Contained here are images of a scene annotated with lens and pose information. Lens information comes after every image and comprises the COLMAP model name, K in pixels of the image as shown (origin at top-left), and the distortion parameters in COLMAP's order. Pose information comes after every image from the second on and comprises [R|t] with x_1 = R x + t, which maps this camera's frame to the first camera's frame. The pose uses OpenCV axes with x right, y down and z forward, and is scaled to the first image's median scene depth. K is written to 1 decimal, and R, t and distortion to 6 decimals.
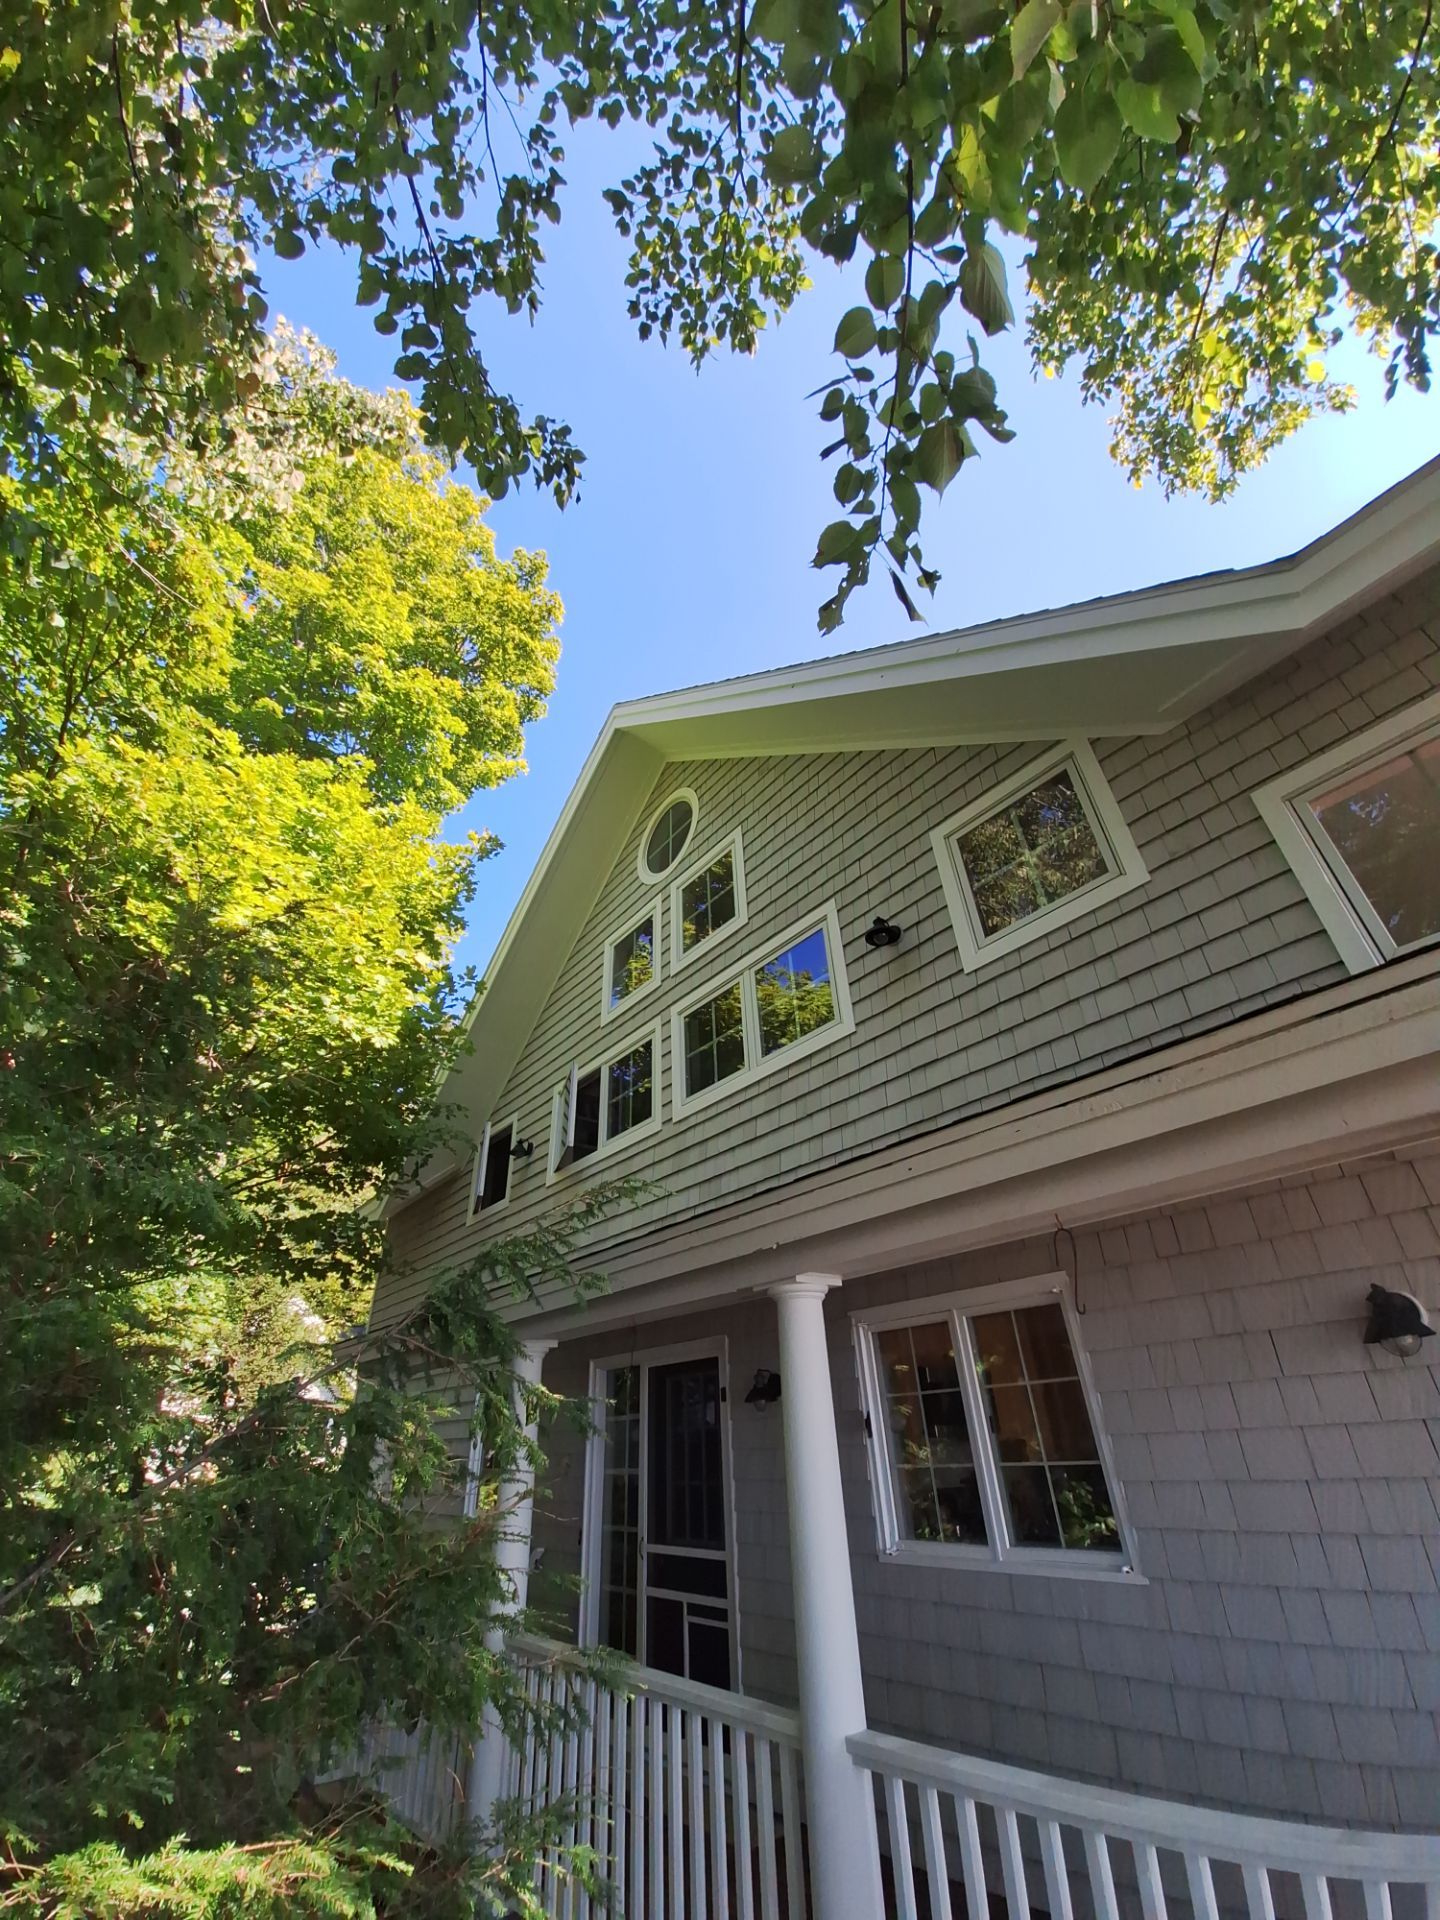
lens RADIAL K [[773.3, 0, 717.2], [0, 773.3, 949.4], [0, 0, 1]] dist [-0.002912, -0.007762]
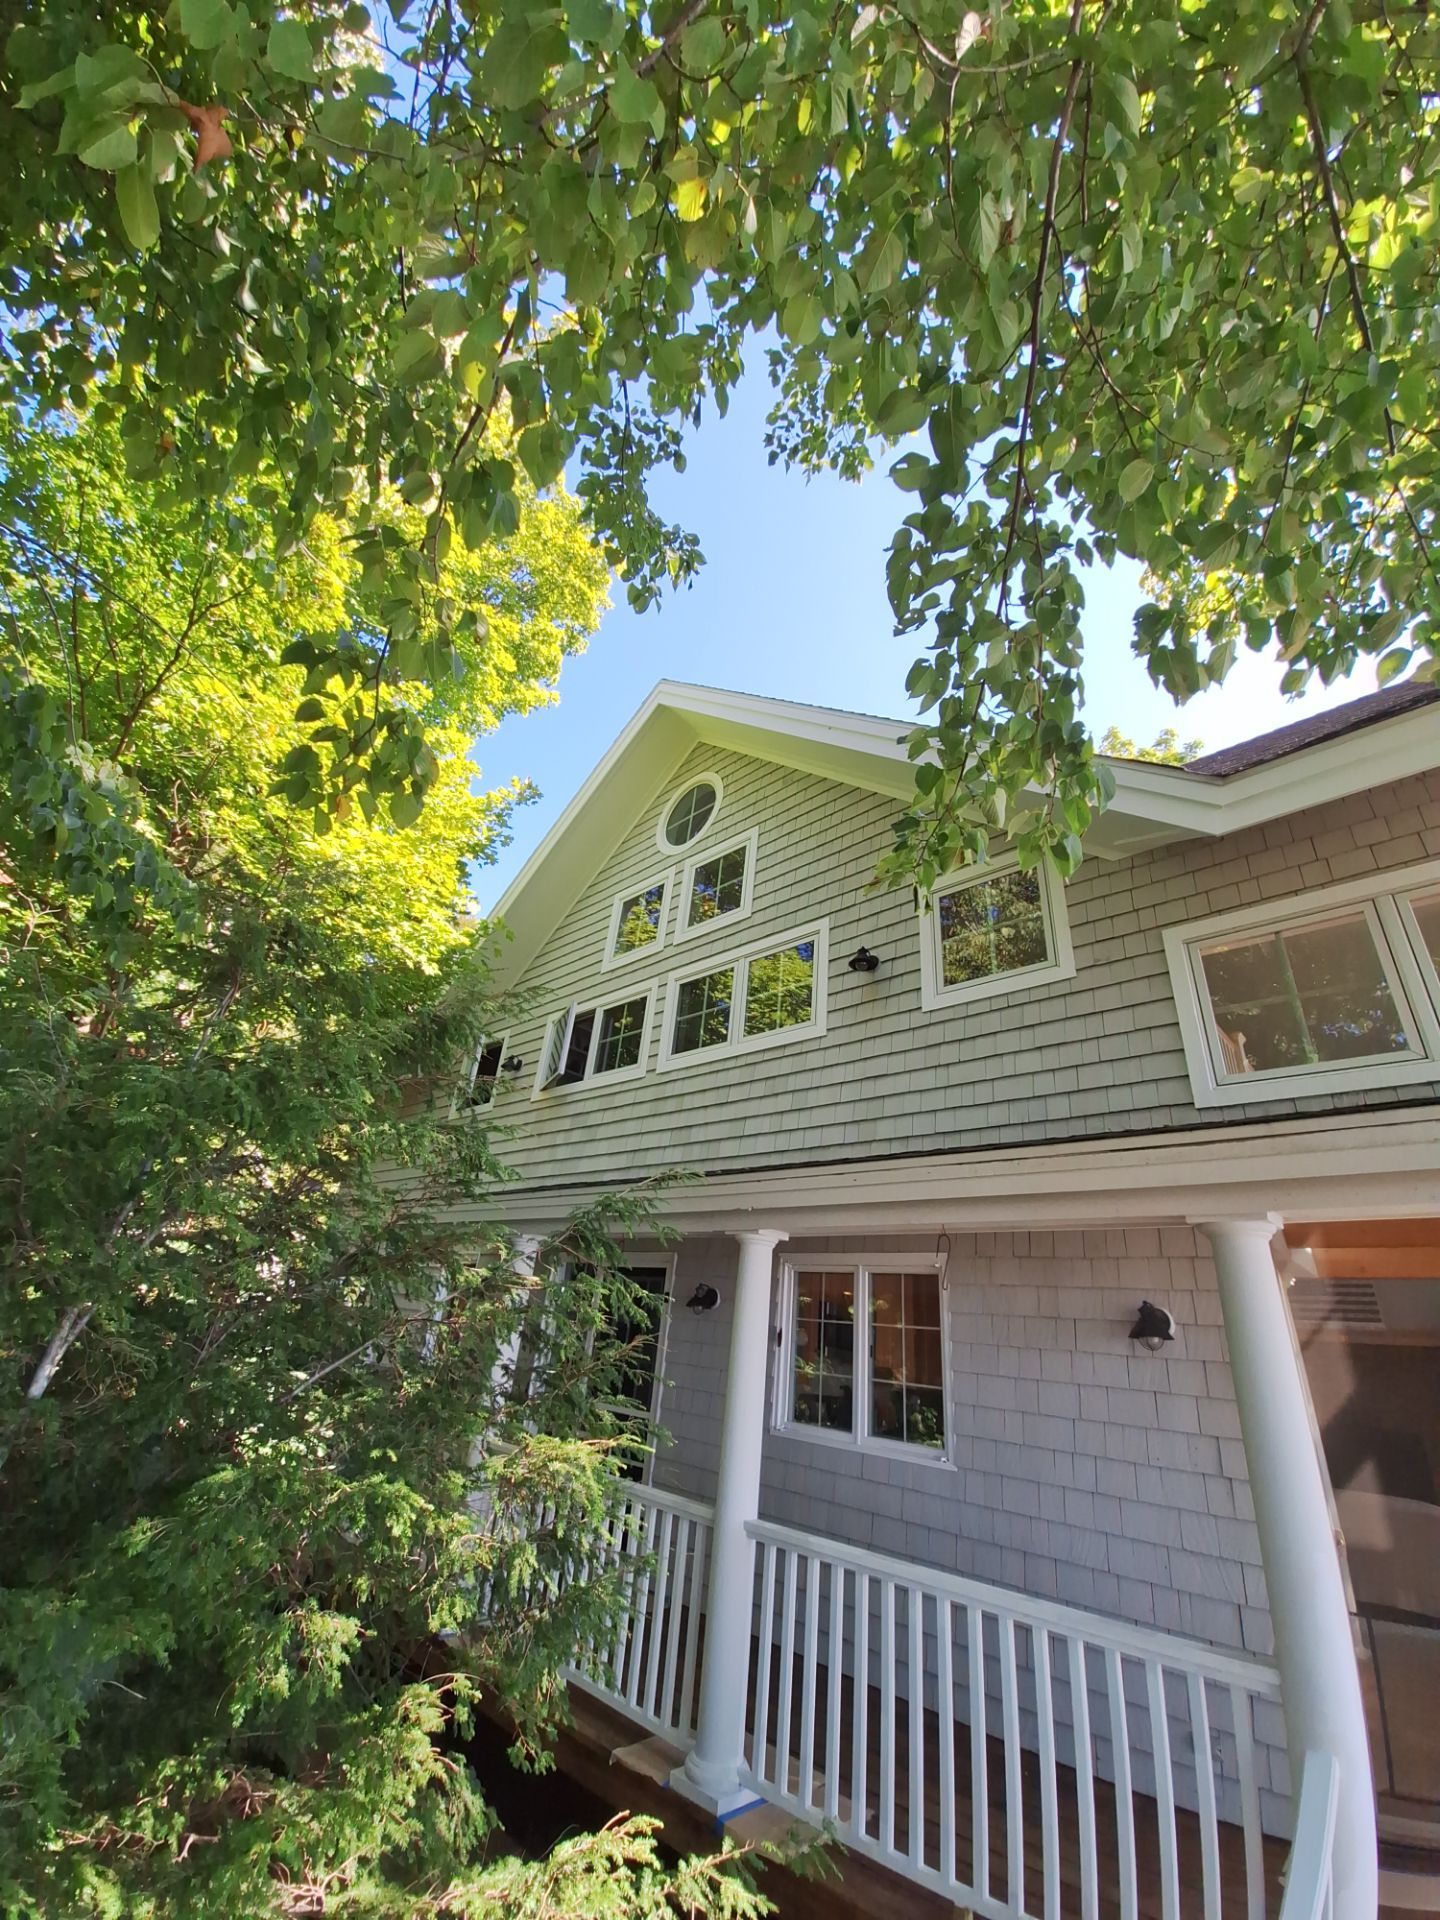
lens RADIAL K [[773.3, 0, 717.2], [0, 773.3, 949.4], [0, 0, 1]] dist [-0.002912, -0.007762]
pose [[0.982593, 0.179249, 0.048786, -0.070966], [-0.183063, 0.978956, 0.090185, -0.101818], [-0.031594, -0.097546, 0.994729, -0.187652]]
